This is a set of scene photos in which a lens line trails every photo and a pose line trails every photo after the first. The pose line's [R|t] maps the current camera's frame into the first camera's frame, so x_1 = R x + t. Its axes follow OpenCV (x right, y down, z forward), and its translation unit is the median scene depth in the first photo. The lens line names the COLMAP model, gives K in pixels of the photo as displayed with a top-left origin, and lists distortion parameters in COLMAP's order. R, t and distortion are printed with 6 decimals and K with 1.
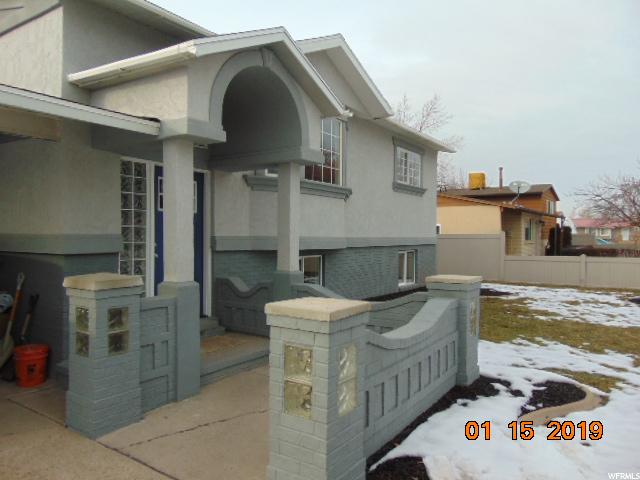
lens RADIAL K [[477.6, 0, 320.3], [0, 477.6, 236.8], [0, 0, 1]] dist [0.003042, 0.013510]
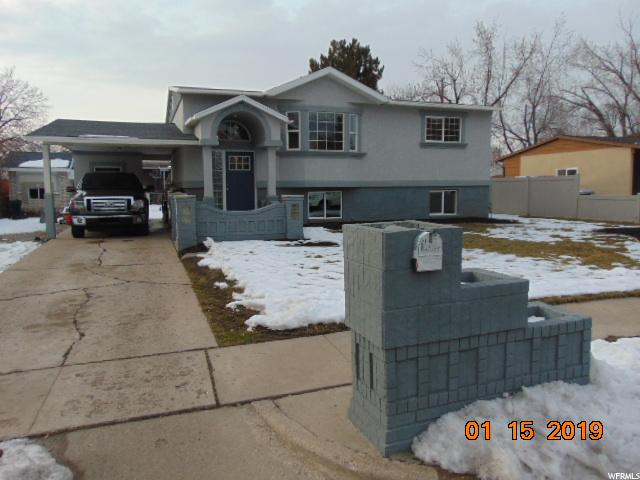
lens RADIAL K [[477.6, 0, 315.9], [0, 477.6, 237.4], [0, 0, 1]] dist [0.003042, 0.013510]
pose [[0.810941, 0.038855, -0.583836, 1.008699], [0.015499, 0.996016, 0.087814, 0.052549], [0.584922, -0.080261, 0.807108, -0.492612]]
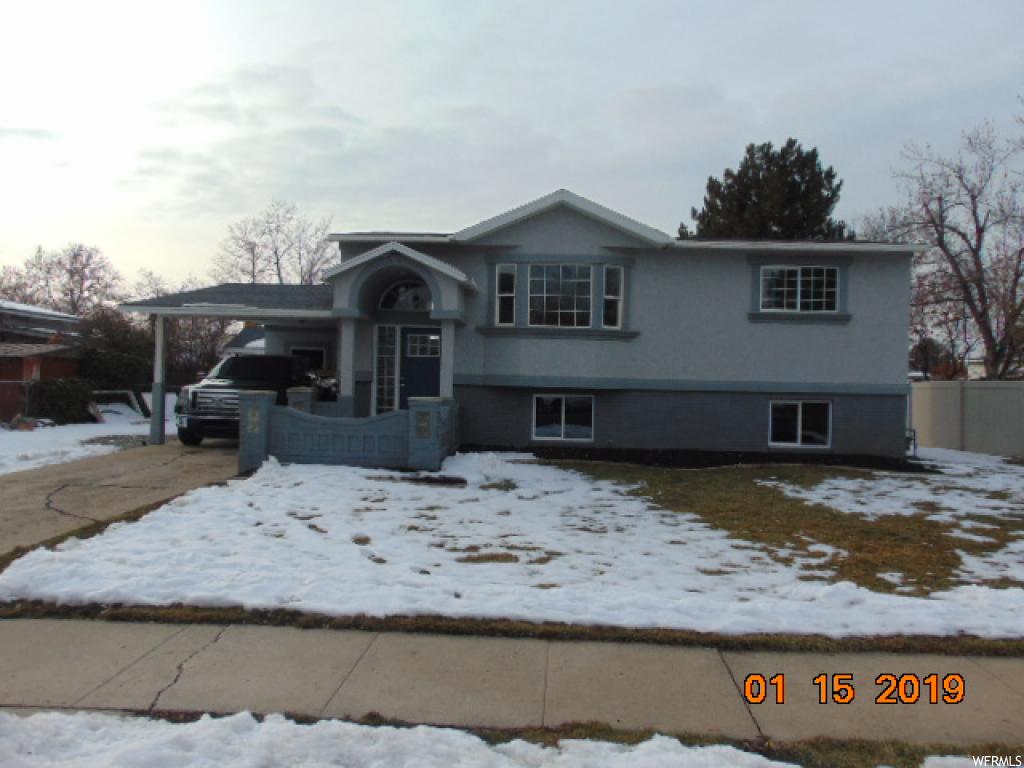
lens RADIAL K [[764.2, 0, 513.0], [0, 764.2, 386.5], [0, 0, 1]] dist [0.003042, 0.013510]
pose [[0.529767, 0.003113, -0.848137, 1.380900], [-0.024104, 0.999645, -0.011387, 0.043763], [0.847800, 0.026476, 0.529654, -0.002709]]
